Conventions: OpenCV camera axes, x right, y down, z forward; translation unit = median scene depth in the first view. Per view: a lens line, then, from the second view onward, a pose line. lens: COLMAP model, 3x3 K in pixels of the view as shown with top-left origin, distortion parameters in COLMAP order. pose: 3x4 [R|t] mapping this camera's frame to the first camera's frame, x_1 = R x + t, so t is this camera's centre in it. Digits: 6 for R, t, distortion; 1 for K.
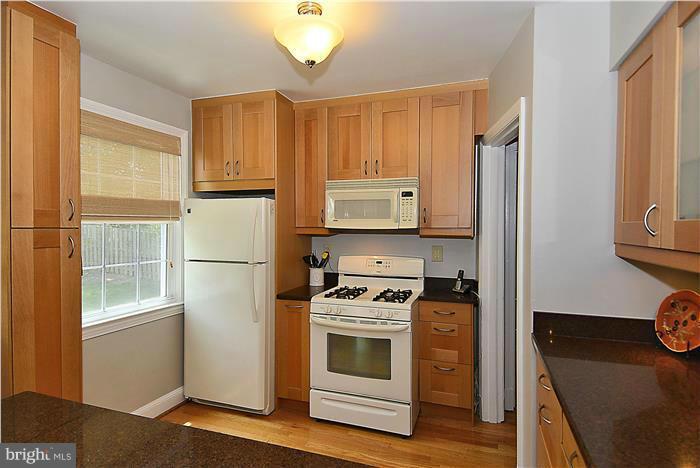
lens RADIAL K [[368.8, 0, 351.1], [0, 368.8, 229.8], [0, 0, 1]] dist [0.001187, -0.000465]
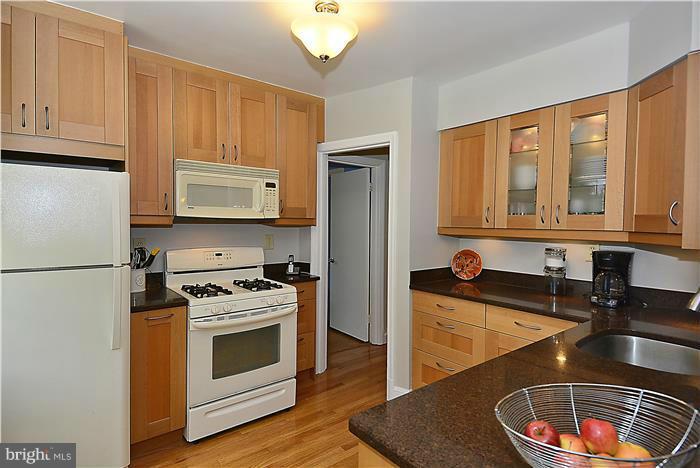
lens RADIAL K [[368.8, 0, 355.4], [0, 368.8, 235.8], [0, 0, 1]] dist [0.001187, -0.000465]
pose [[0.512830, -0.029830, 0.857972, -0.613923], [-0.001330, 0.999367, 0.035540, 0.008571], [-0.858489, -0.019367, 0.512466, 0.255961]]
